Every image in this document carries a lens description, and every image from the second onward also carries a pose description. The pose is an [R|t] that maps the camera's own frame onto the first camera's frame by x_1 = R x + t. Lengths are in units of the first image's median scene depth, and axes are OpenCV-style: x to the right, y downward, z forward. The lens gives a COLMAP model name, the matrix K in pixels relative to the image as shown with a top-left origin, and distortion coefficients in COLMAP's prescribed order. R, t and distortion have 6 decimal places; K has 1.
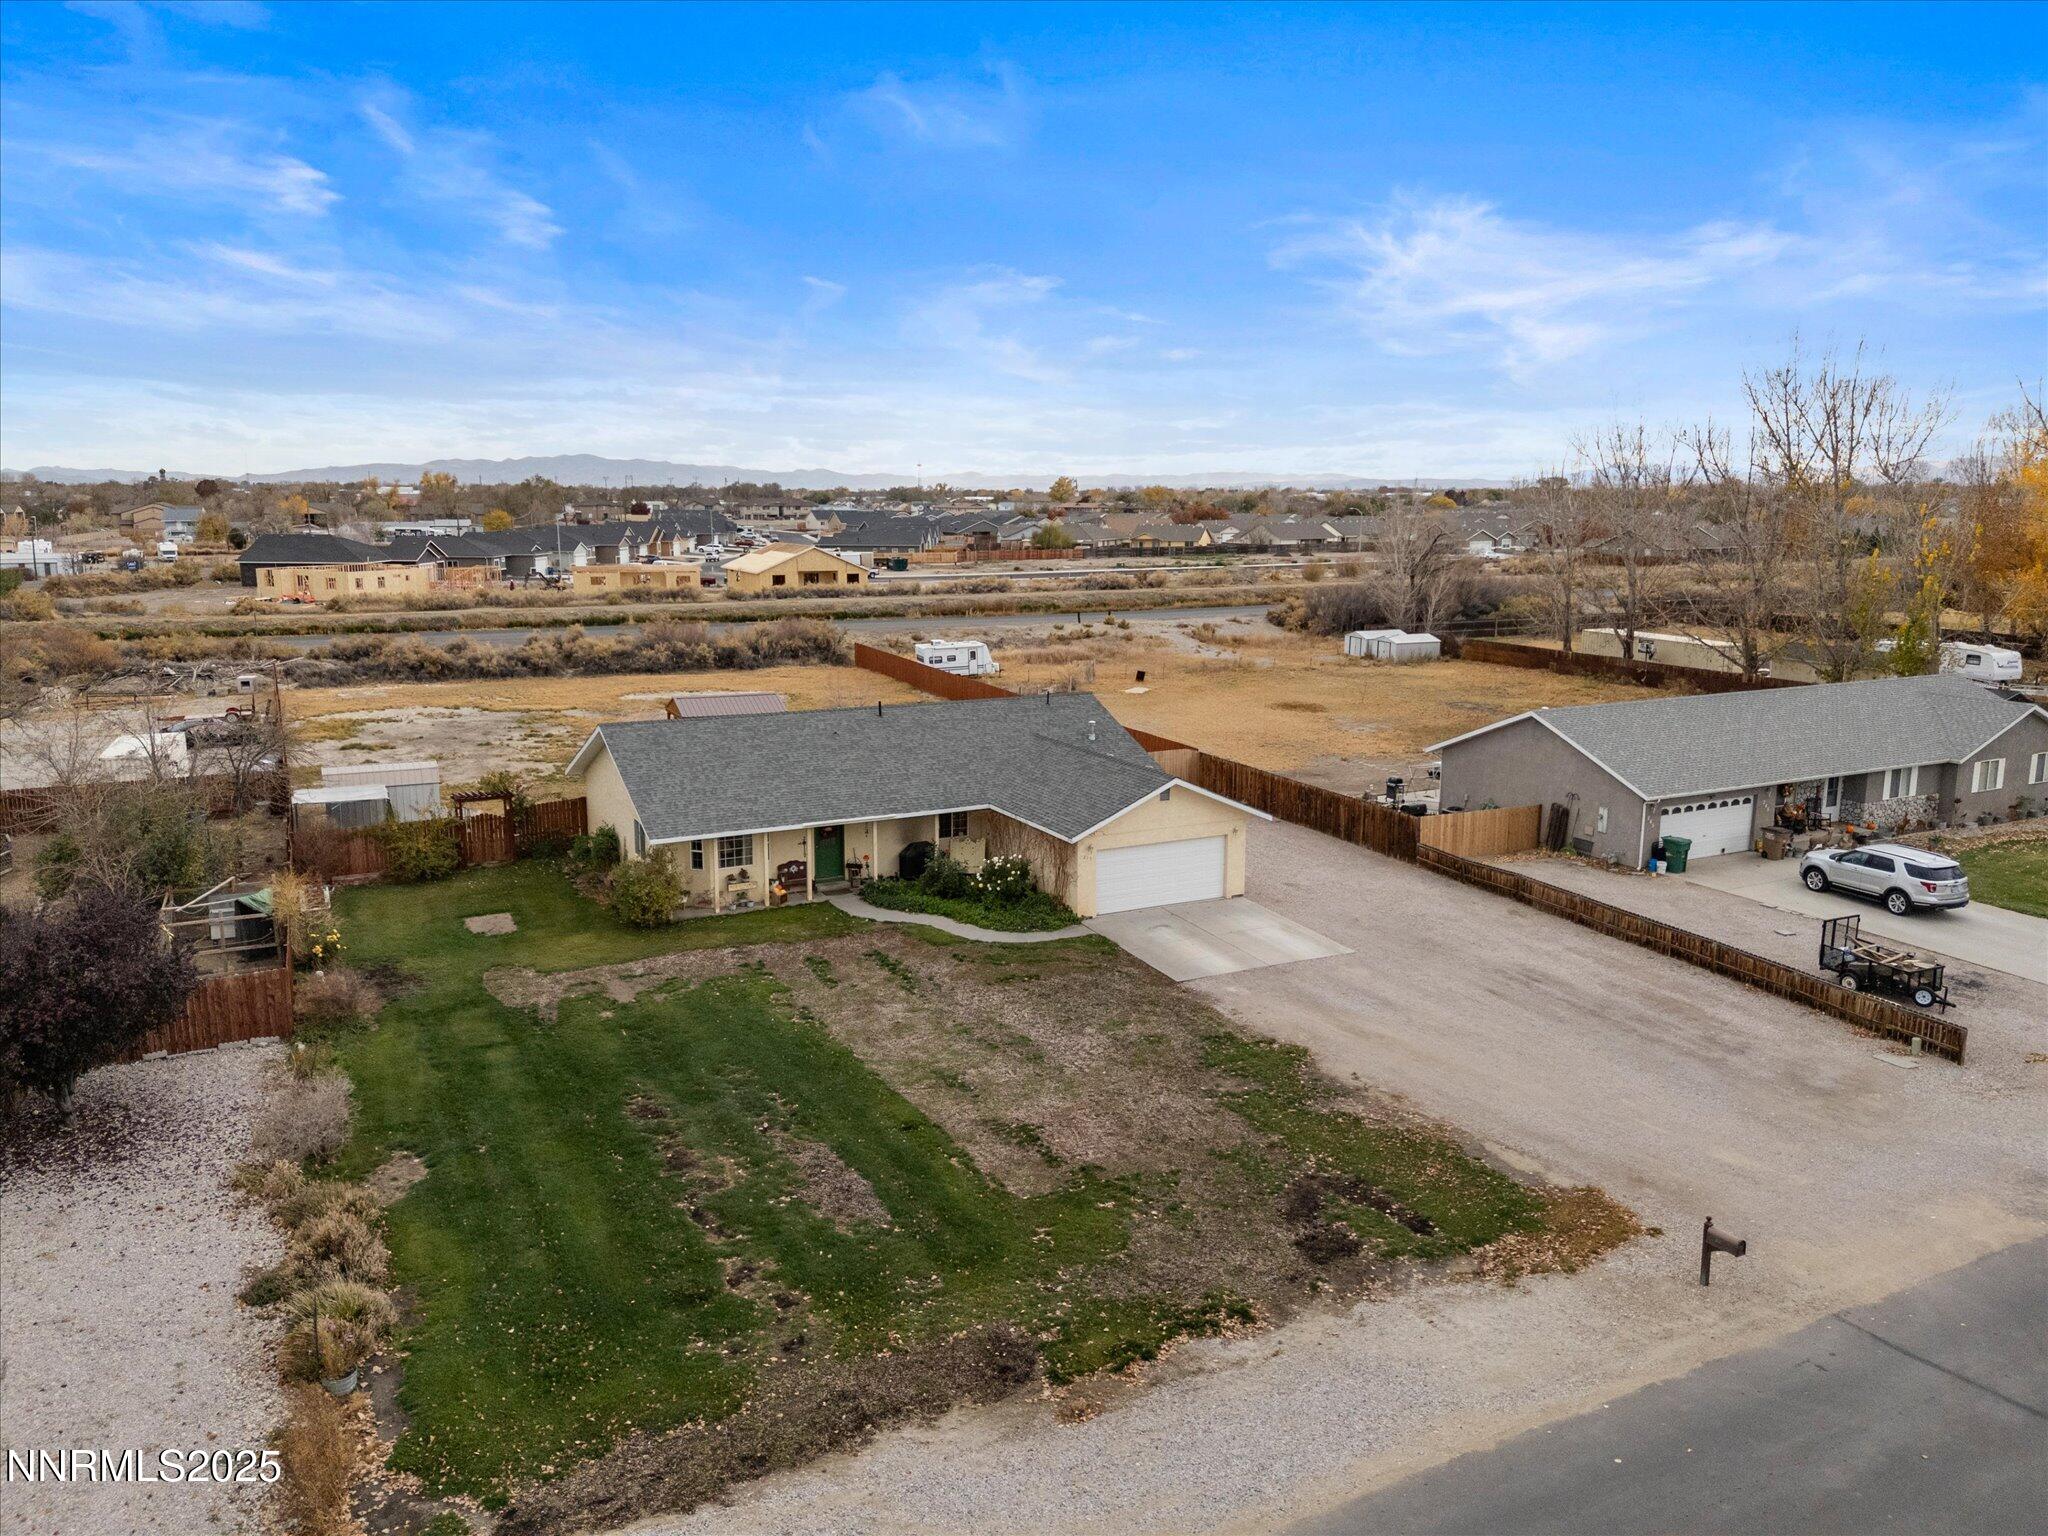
lens RADIAL K [[1496.3, 0, 1029.7], [0, 1496.3, 768.6], [0, 0, 1]] dist [0.126941, -0.172468]
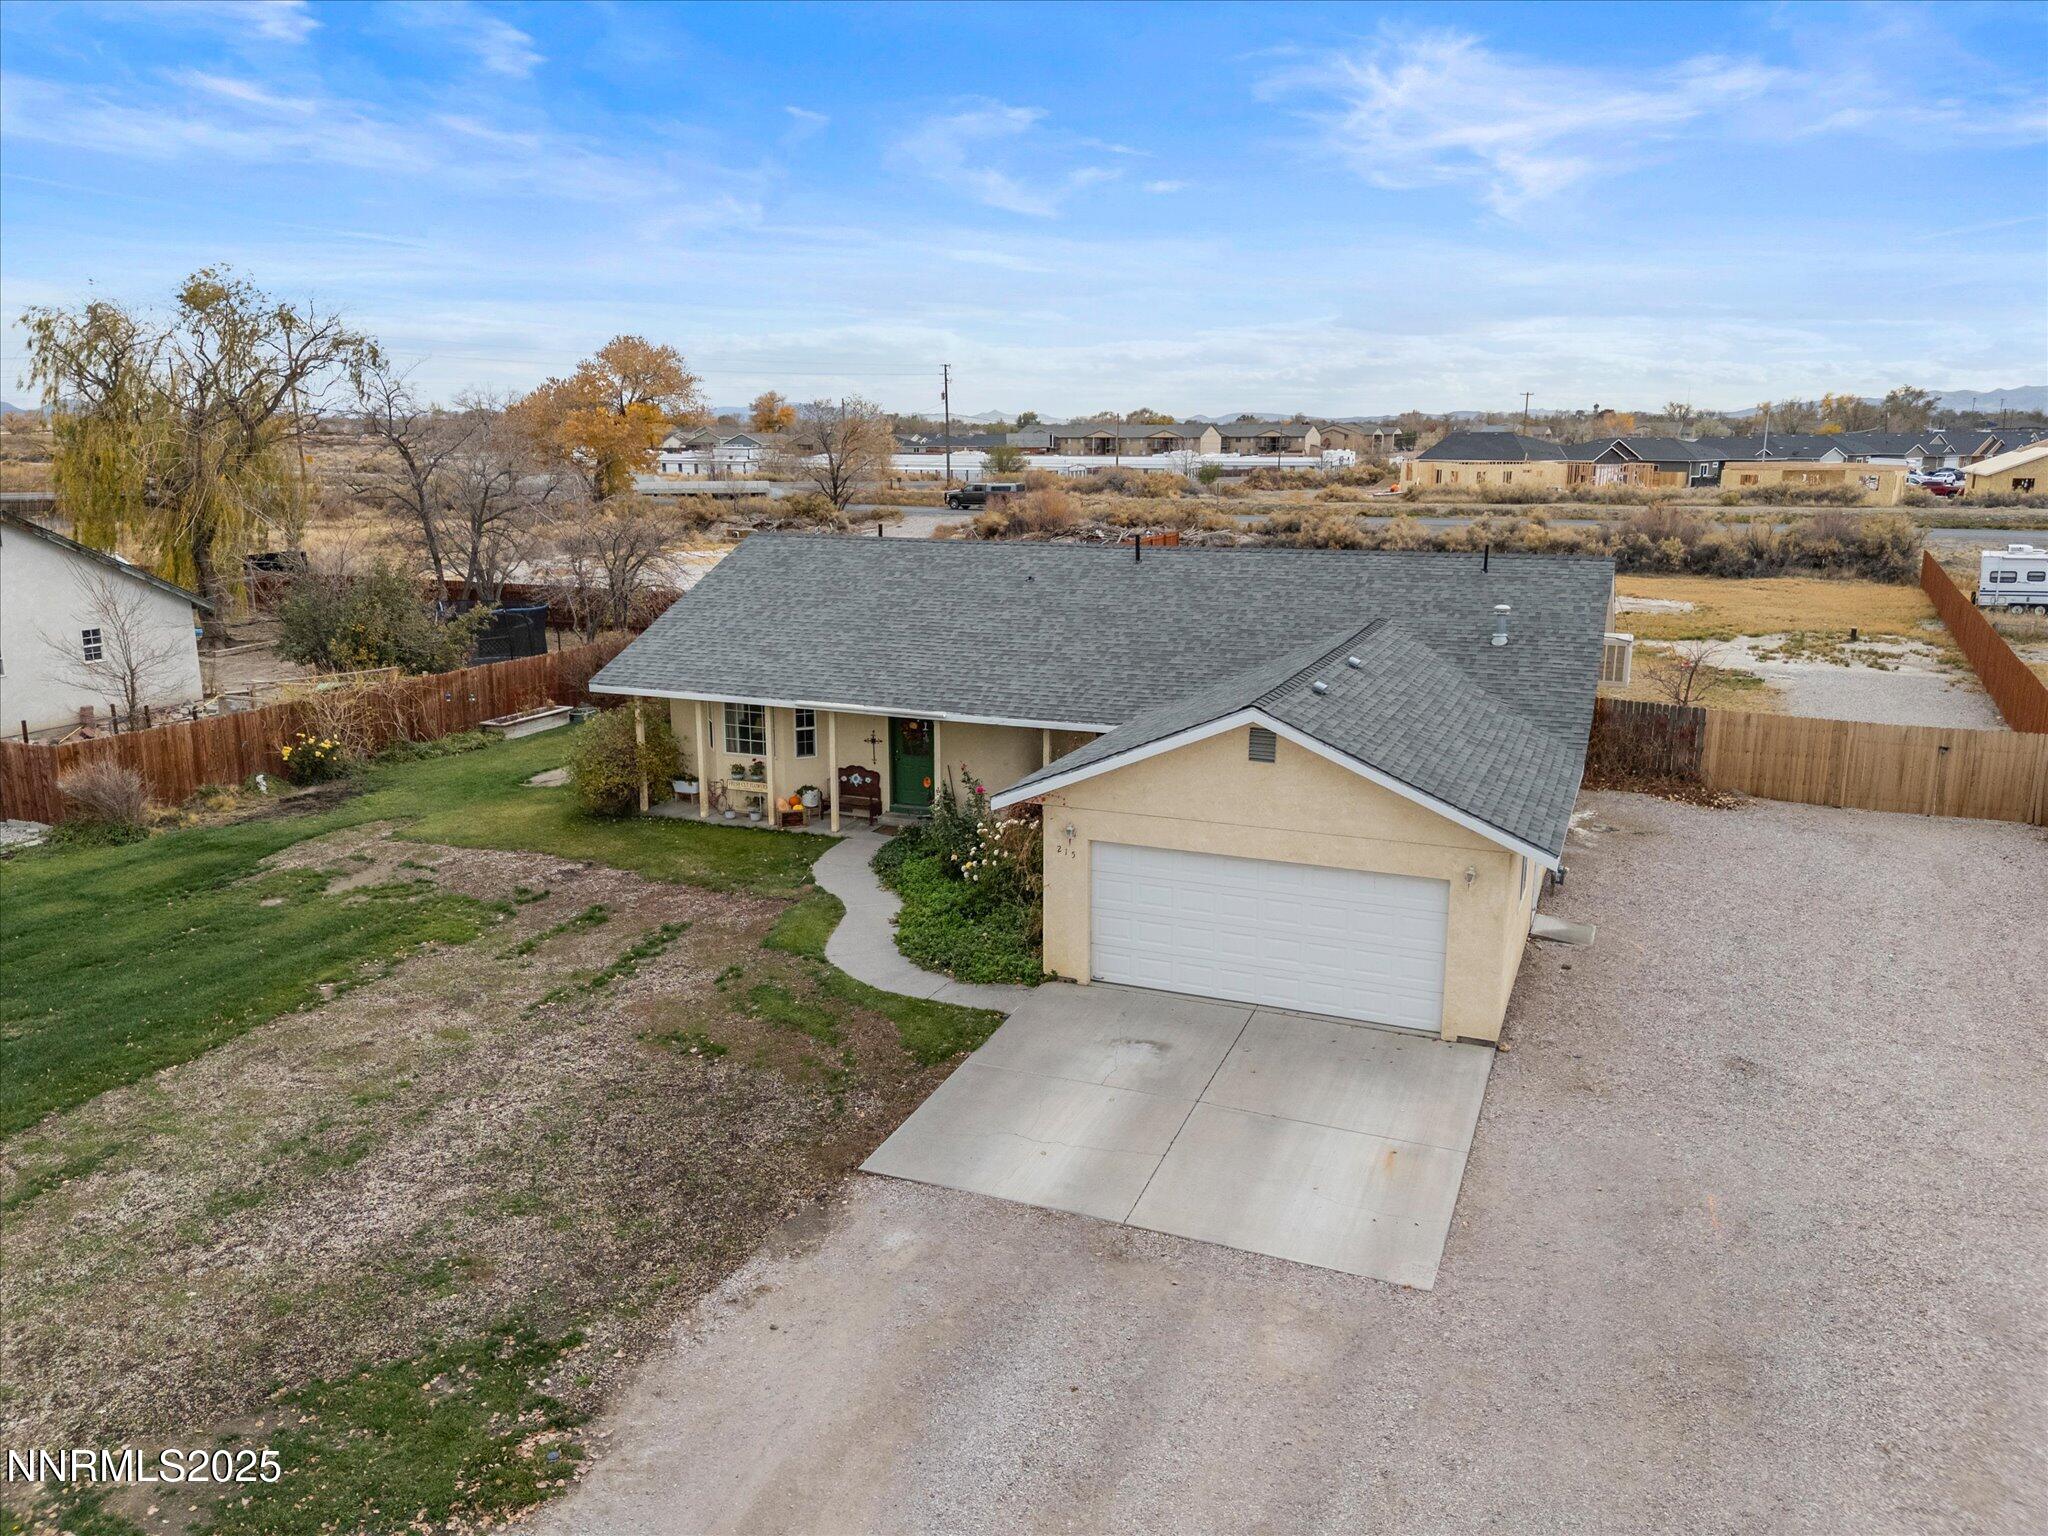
lens RADIAL K [[1496.3, 0, 1029.7], [0, 1496.3, 768.6], [0, 0, 1]] dist [0.126941, -0.172468]
pose [[0.636419, 0.166591, -0.753139, 0.353879], [-0.138075, 0.985233, 0.101253, -0.010237], [0.758885, 0.039550, 0.650022, 0.650463]]
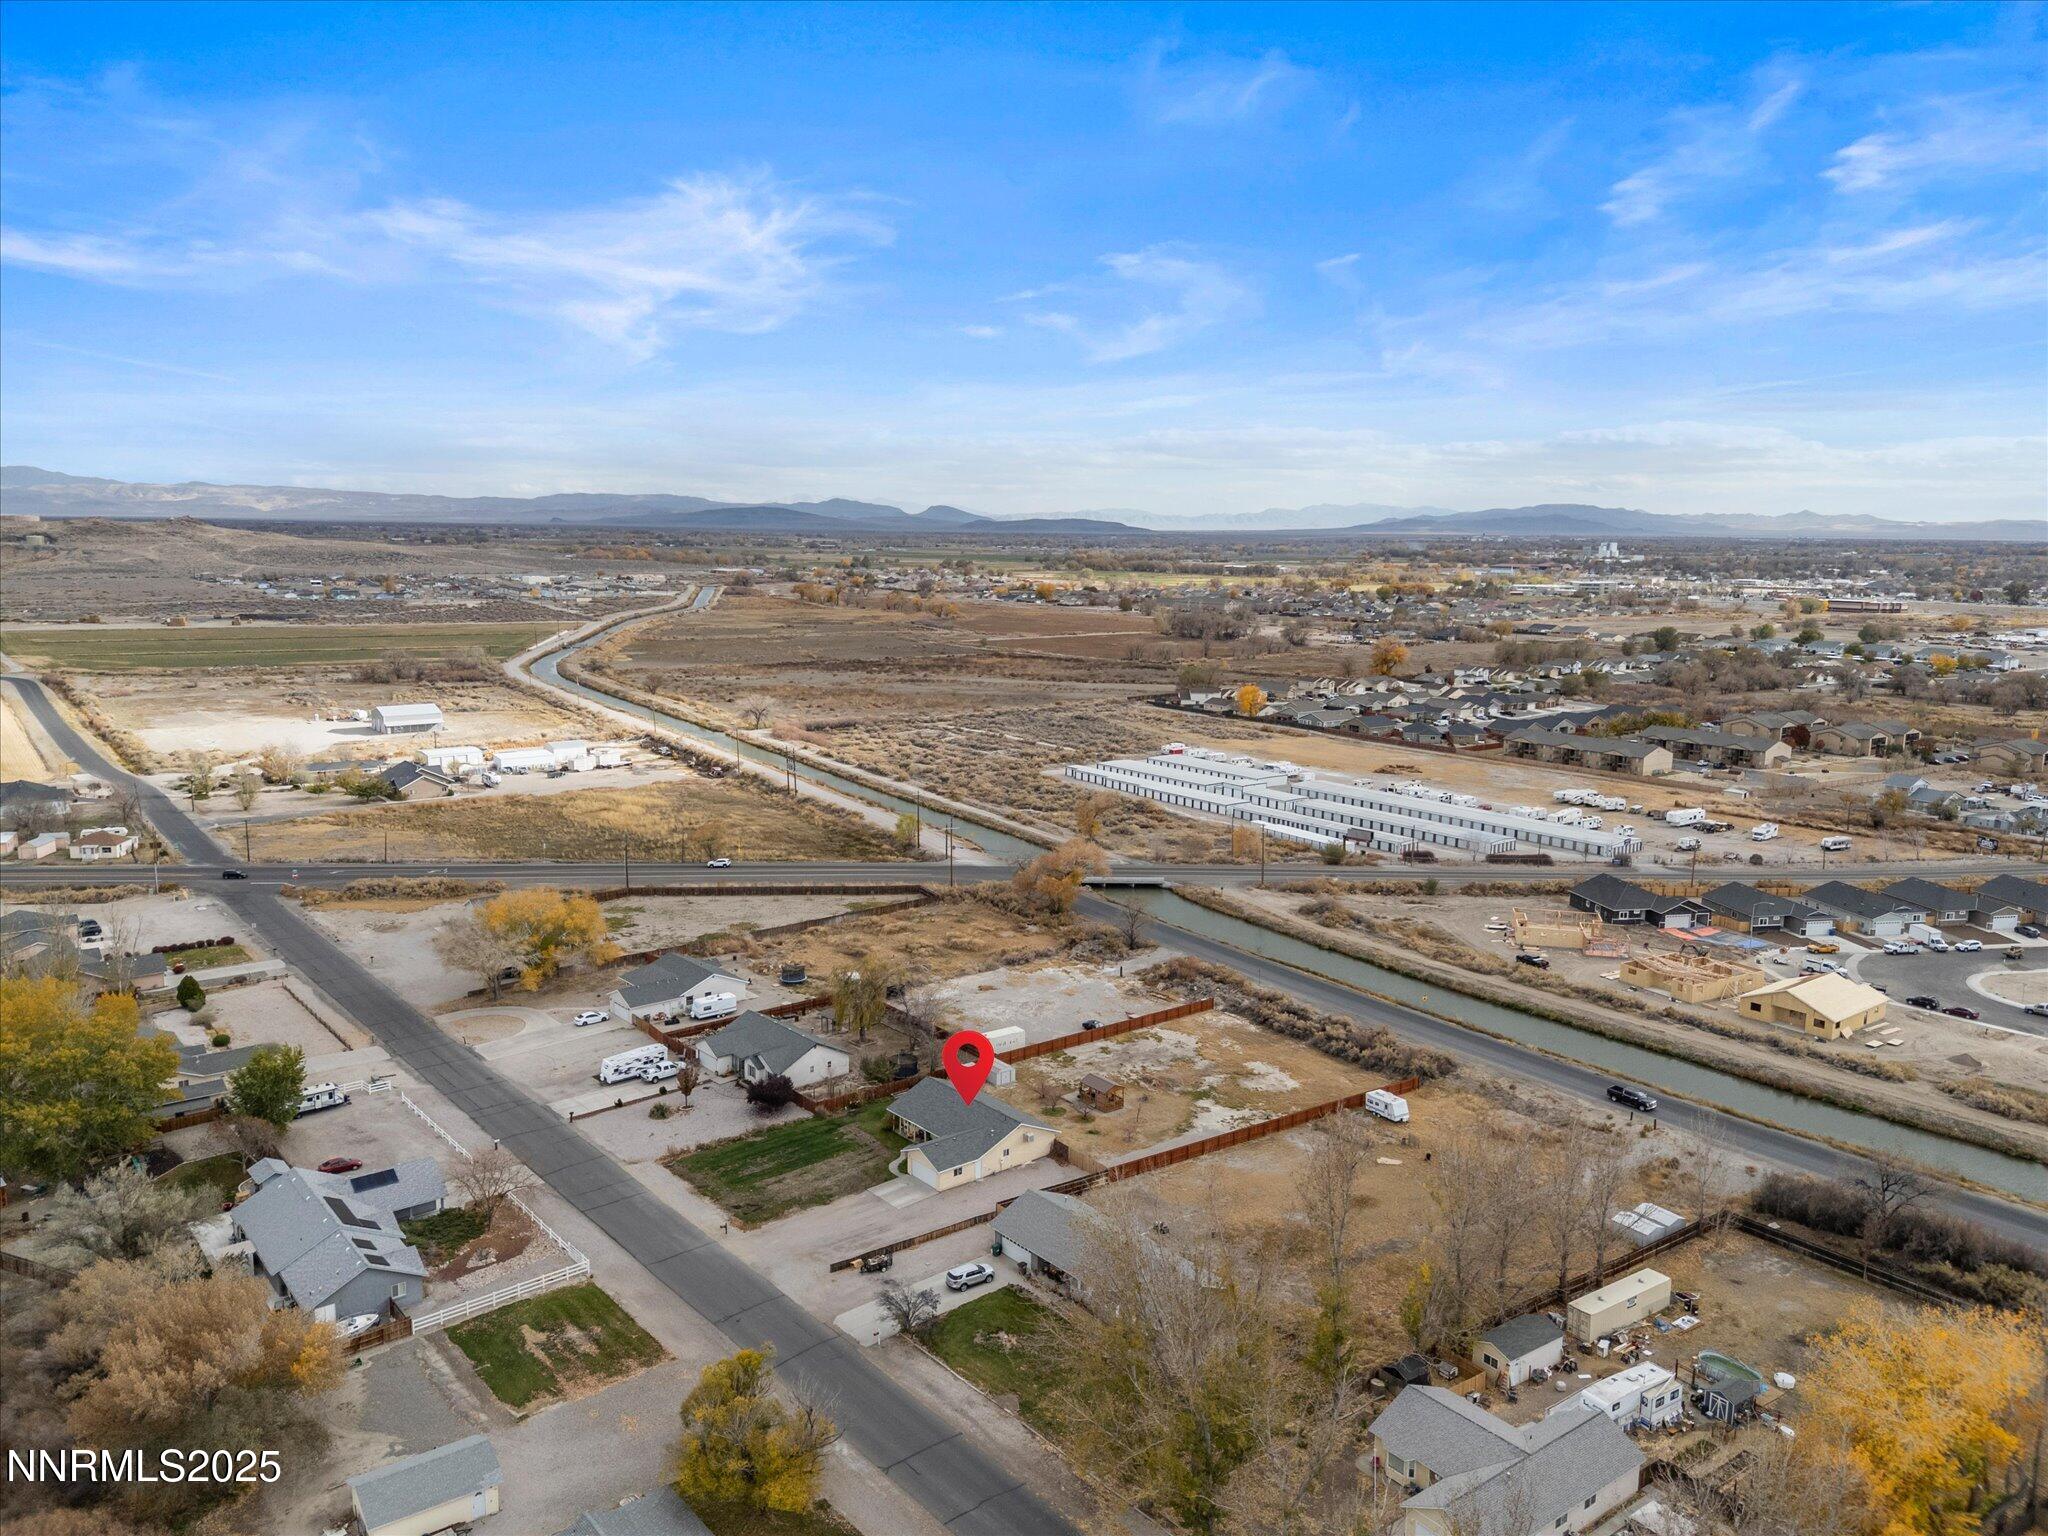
lens RADIAL K [[1496.3, 0, 1029.7], [0, 1496.3, 768.6], [0, 0, 1]] dist [0.126941, -0.172468]
pose [[0.204214, 0.155627, -0.966477, 3.368498], [-0.192706, 0.974355, 0.116177, -1.298207], [0.959771, 0.162520, 0.228967, 0.252397]]
